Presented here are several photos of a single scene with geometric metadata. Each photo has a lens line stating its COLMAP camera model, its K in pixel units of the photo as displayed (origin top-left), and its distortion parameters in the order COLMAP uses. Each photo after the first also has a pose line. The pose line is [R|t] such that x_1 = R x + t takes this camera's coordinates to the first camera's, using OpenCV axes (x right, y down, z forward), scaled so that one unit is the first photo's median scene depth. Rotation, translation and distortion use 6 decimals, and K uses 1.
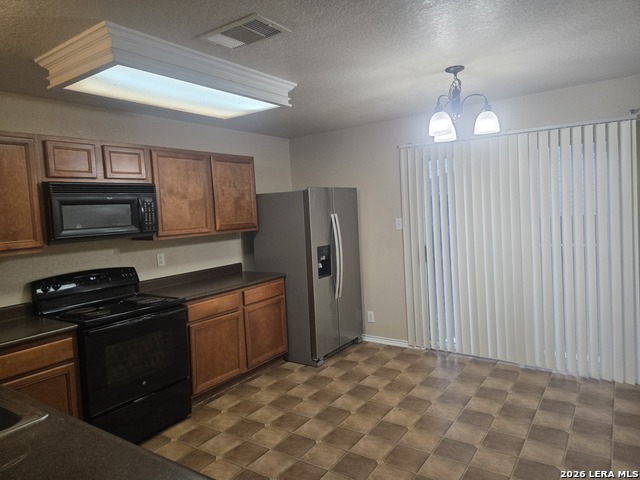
lens RADIAL K [[435.8, 0, 322.8], [0, 435.8, 236.7], [0, 0, 1]] dist [0.085956, -0.084291]
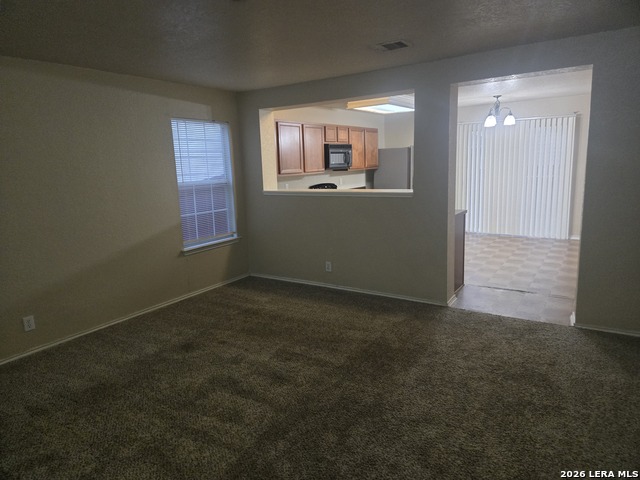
lens RADIAL K [[435.8, 0, 322.8], [0, 435.8, 236.7], [0, 0, 1]] dist [0.085956, -0.084291]
pose [[0.998636, 0.006761, 0.051776, -0.588693], [-0.012070, 0.994615, 0.102934, 0.105157], [-0.050801, -0.103418, 0.993340, -1.083112]]
